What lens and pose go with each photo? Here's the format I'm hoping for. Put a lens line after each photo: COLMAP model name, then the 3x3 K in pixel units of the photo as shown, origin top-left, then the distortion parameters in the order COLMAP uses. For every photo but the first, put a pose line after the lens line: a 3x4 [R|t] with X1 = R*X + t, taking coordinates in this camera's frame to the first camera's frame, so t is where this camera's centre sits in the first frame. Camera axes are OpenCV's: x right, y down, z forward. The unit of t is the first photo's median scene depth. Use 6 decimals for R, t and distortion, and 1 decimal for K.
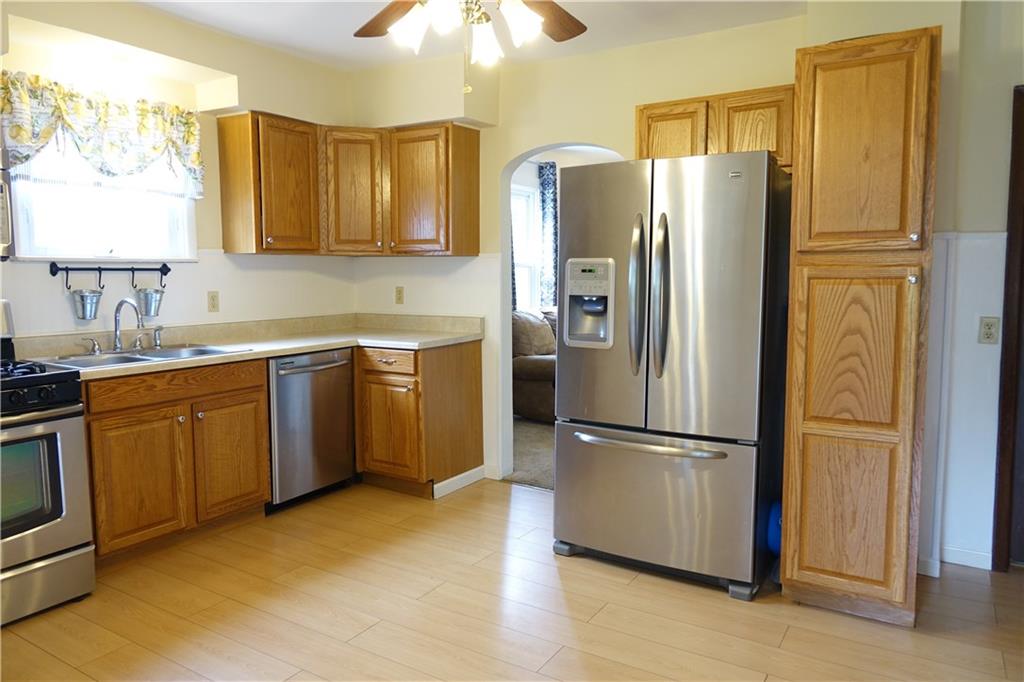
lens RADIAL K [[700.7, 0, 509.8], [0, 700.7, 338.6], [0, 0, 1]] dist [0.001581, 0.001847]
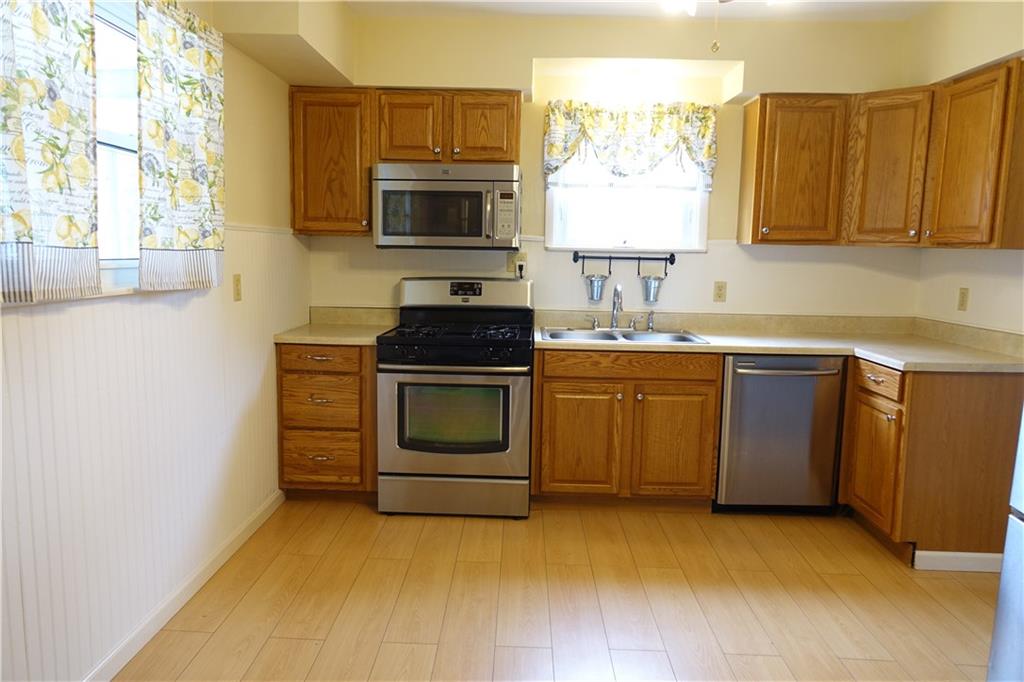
lens RADIAL K [[700.7, 0, 509.8], [0, 700.7, 338.6], [0, 0, 1]] dist [0.001581, 0.001847]
pose [[0.513342, 0.122435, -0.849405, 0.317446], [-0.102748, 0.991420, 0.080808, -0.039926], [0.852011, 0.045793, 0.521518, 0.239281]]
